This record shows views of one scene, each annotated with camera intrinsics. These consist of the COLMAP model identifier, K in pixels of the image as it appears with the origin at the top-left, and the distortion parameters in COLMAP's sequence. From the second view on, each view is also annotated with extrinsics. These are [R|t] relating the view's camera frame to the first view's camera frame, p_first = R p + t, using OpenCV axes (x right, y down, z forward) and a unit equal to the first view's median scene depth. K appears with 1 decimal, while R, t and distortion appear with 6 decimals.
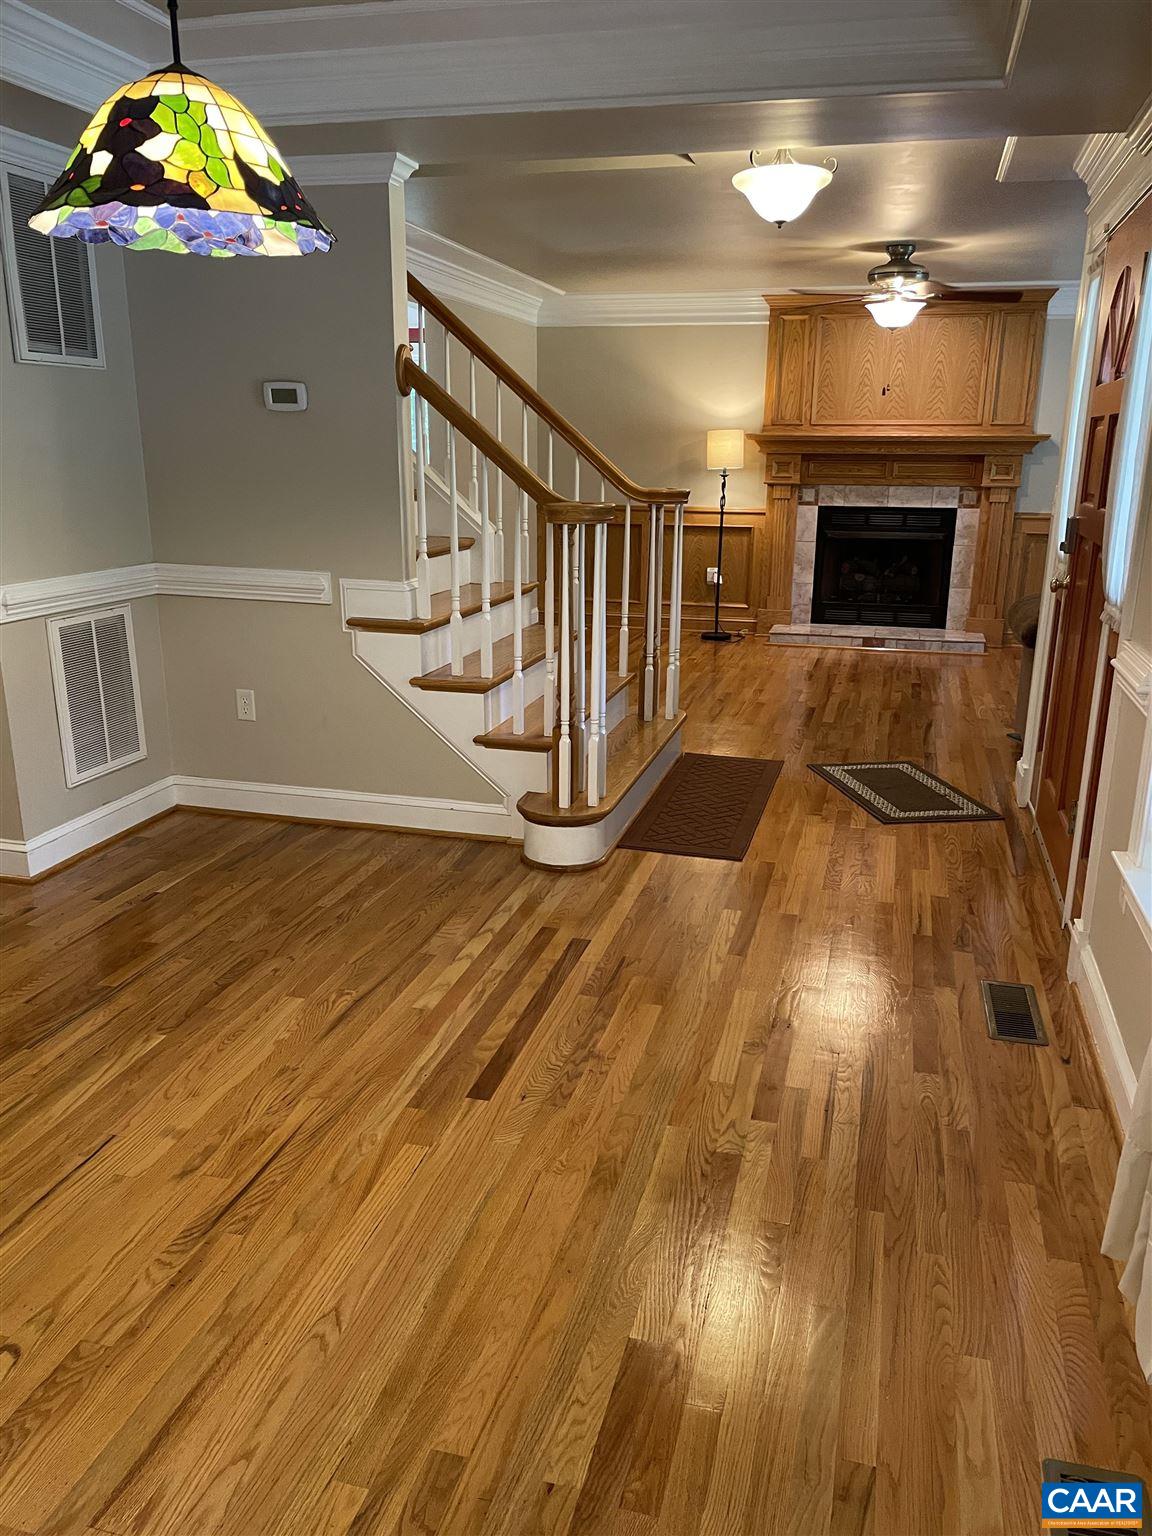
lens RADIAL K [[1168.7, 0, 585.8], [0, 1168.7, 777.6], [0, 0, 1]] dist [0.065887, -0.016206]
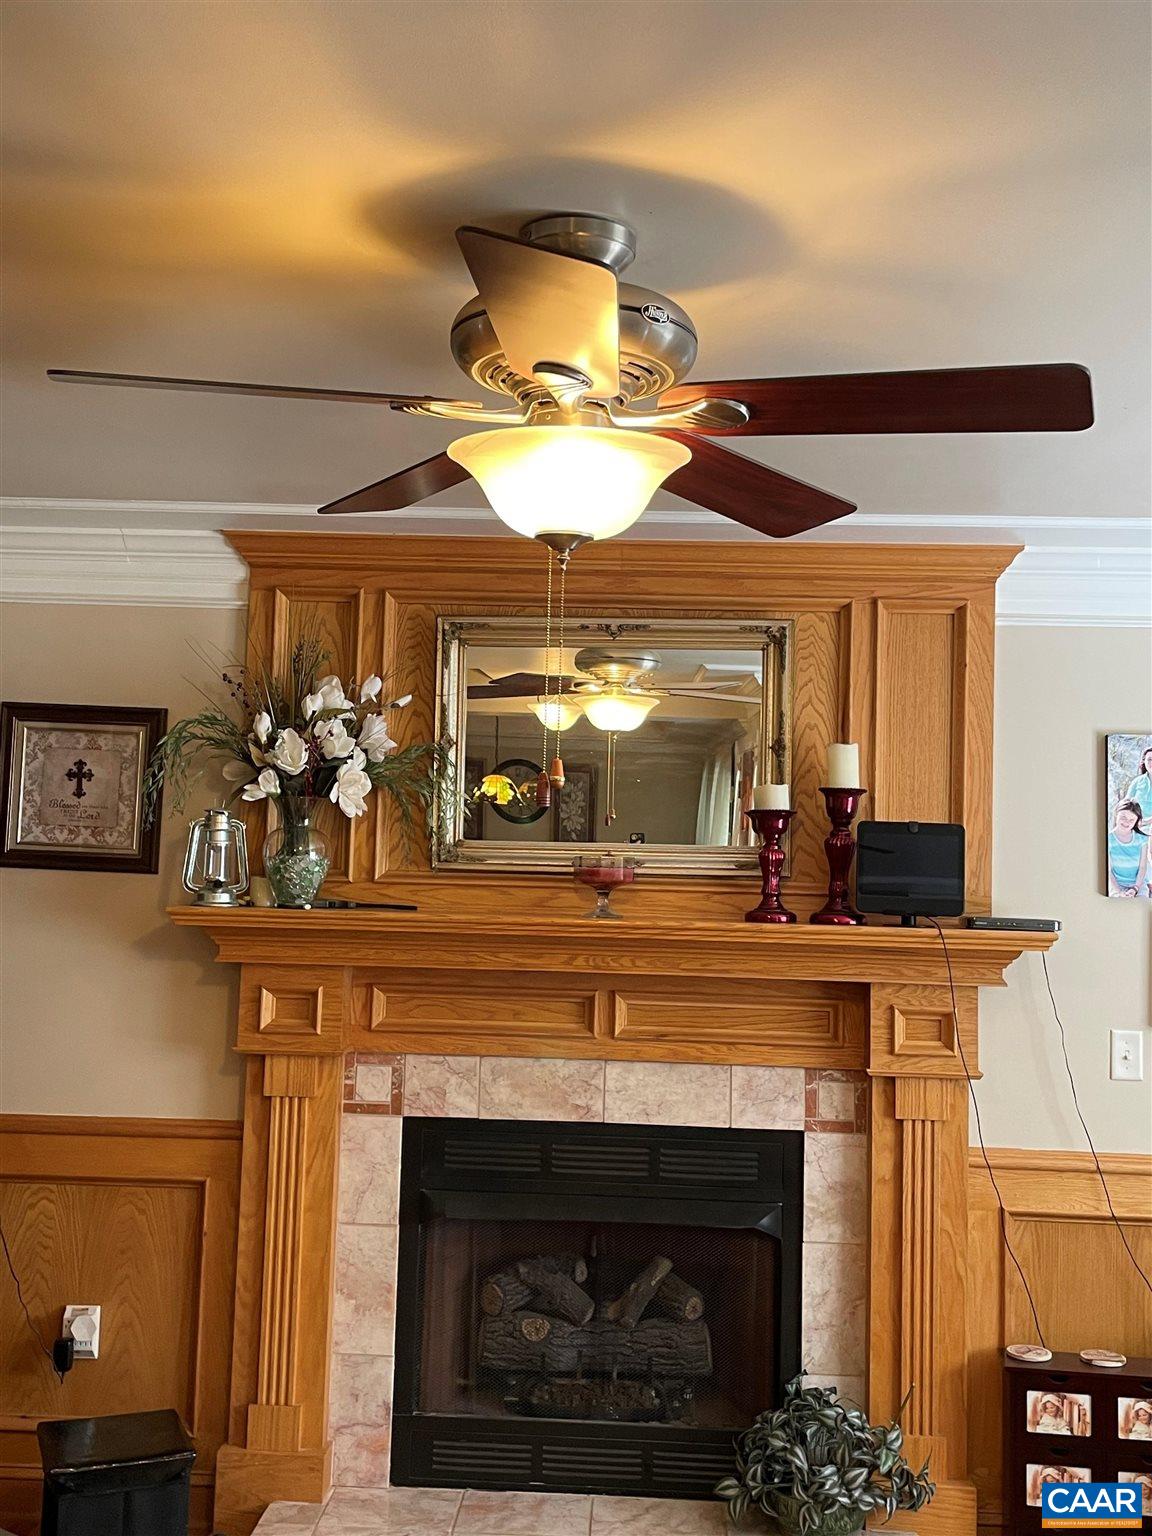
lens RADIAL K [[1586.2, 0, 574.1], [0, 1586.2, 764.9], [0, 0, 1]] dist [0.059926, 0.000000]
pose [[0.973835, 0.031972, 0.224994, 0.142505], [0.044843, 0.943553, -0.328172, -0.177577], [-0.222786, 0.329675, 0.917432, 0.552454]]
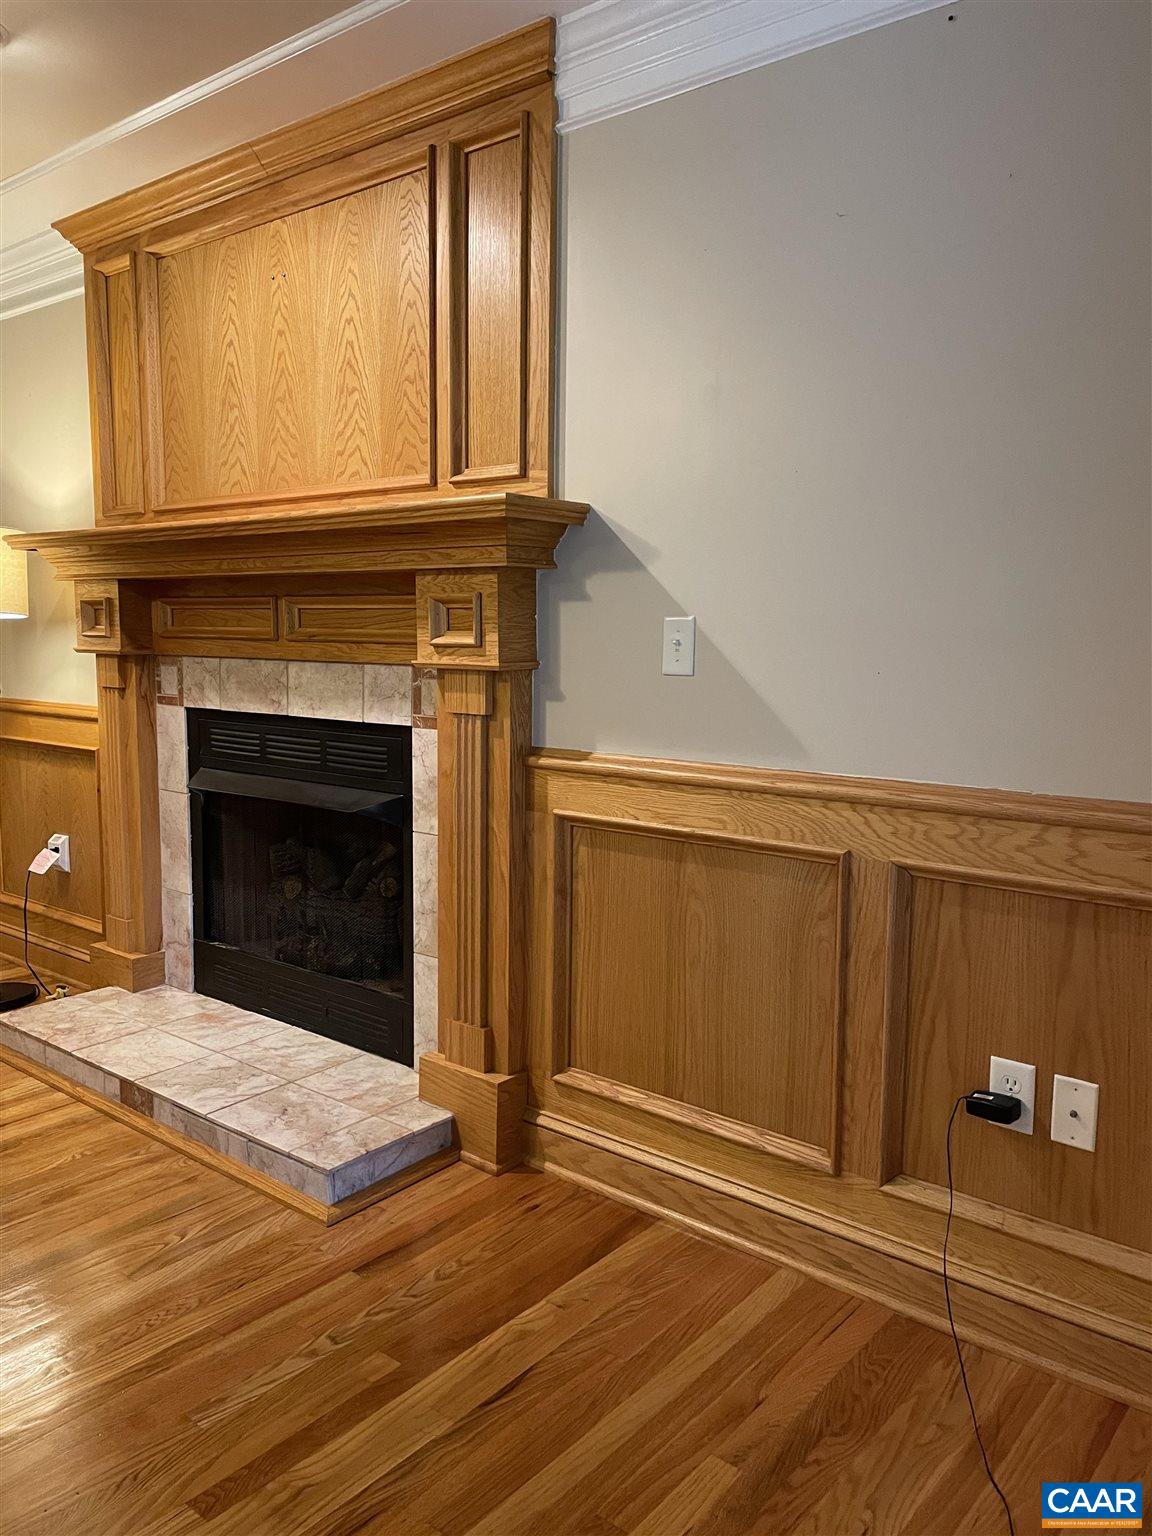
lens RADIAL K [[1168.7, 0, 578.9], [0, 1168.7, 758.5], [0, 0, 1]] dist [0.065887, -0.016206]
pose [[0.912408, 0.036712, -0.407631, 0.490383], [-0.102240, 0.984838, -0.140149, -0.173866], [0.396305, 0.169549, 0.902328, 0.704065]]
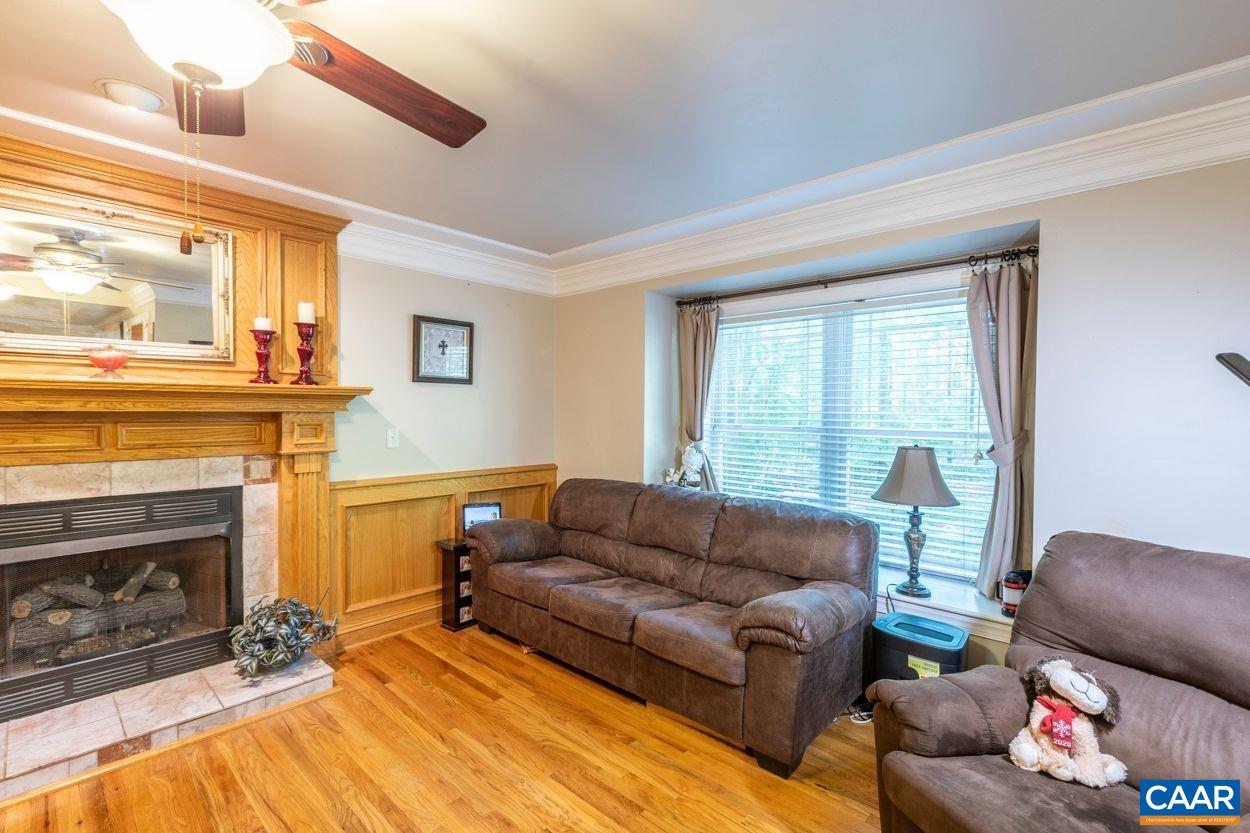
lens RADIAL K [[556.7, 0, 626.6], [0, 556.7, 416.5], [0, 0, 1]] dist [0.002182, 0.000133]
pose [[0.459519, -0.022774, 0.887876, 0.125088], [0.237890, 0.966302, -0.098334, -0.178285], [-0.855716, 0.256403, 0.449452, 0.636663]]
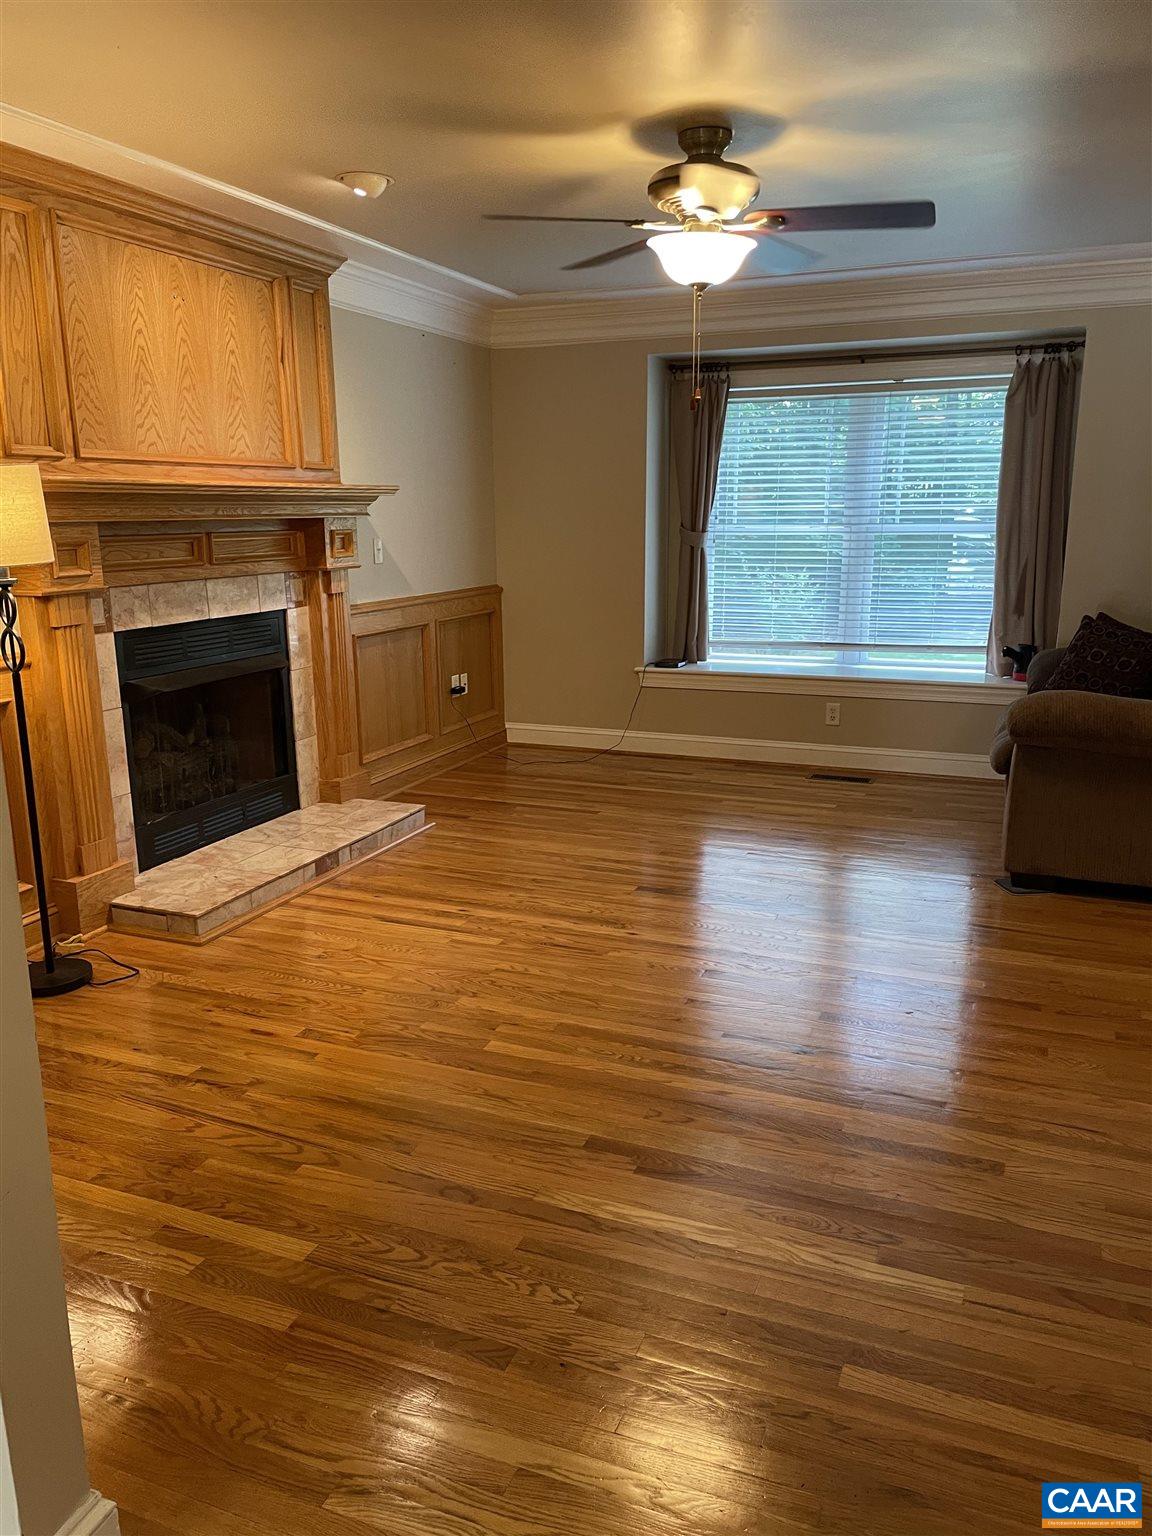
lens RADIAL K [[1168.7, 0, 585.4], [0, 1168.7, 766.5], [0, 0, 1]] dist [0.065887, -0.016206]
pose [[0.115863, -0.234573, 0.965169, -0.243966], [0.273003, 0.941809, 0.196123, -0.224977], [-0.955011, 0.240771, 0.173160, 0.765546]]
